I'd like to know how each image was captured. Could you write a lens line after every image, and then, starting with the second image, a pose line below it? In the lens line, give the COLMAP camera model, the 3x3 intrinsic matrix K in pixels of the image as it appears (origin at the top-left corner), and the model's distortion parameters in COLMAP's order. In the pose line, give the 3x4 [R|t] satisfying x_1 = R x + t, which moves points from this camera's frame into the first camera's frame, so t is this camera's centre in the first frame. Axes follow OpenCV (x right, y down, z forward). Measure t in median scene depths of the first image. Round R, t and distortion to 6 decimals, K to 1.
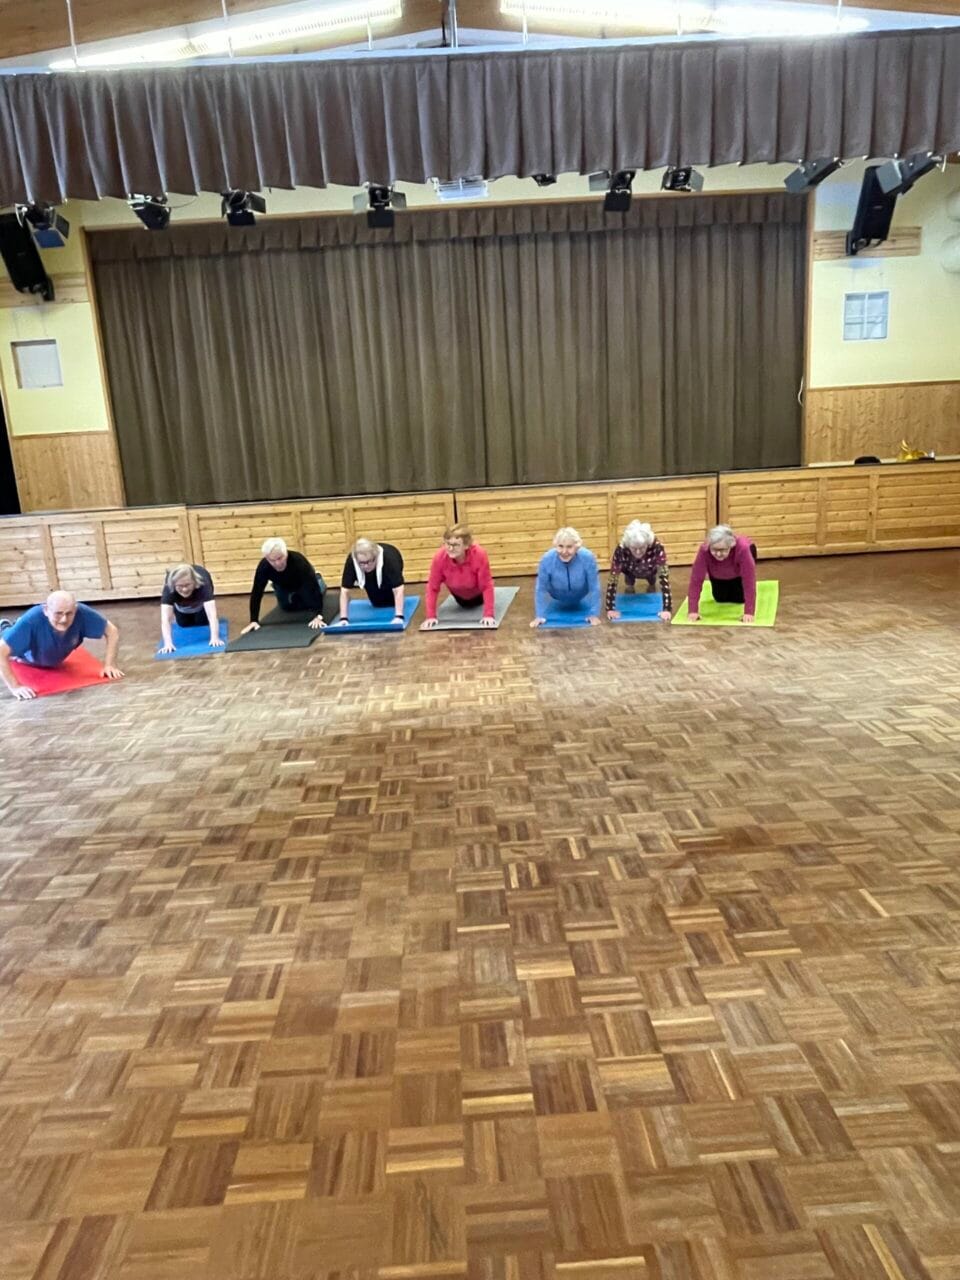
lens RADIAL K [[847.9, 0, 479.8], [0, 847.9, 637.6], [0, 0, 1]] dist [0.005859, 0.000839]
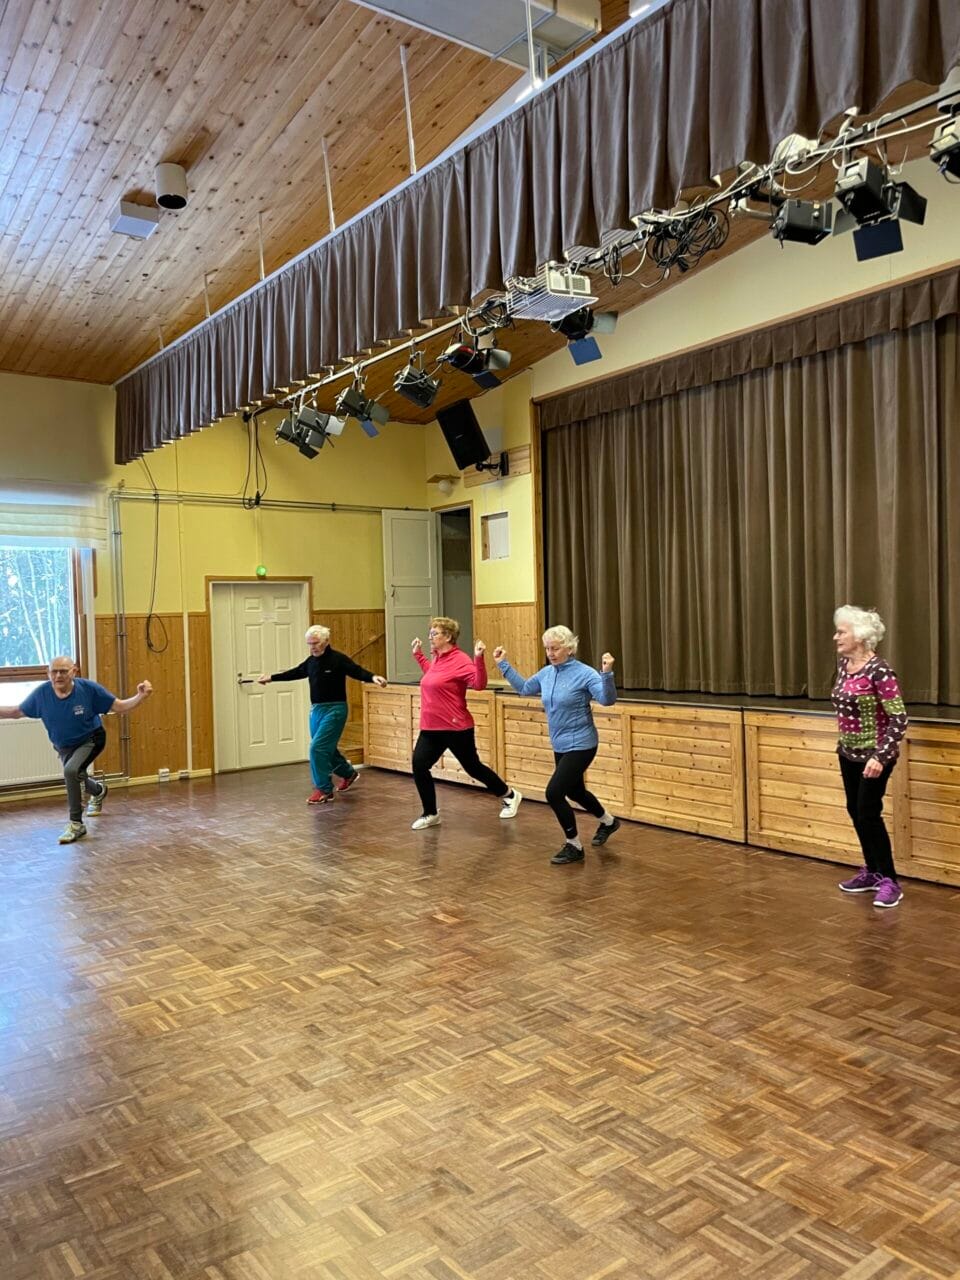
lens RADIAL K [[978.6, 0, 478.9], [0, 978.6, 641.7], [0, 0, 1]] dist [0.038380, -0.002027]
pose [[0.560754, 0.059699, -0.825827, 0.482616], [-0.196019, 0.978616, -0.062356, -0.135425], [0.804445, 0.196844, 0.560465, 0.394282]]
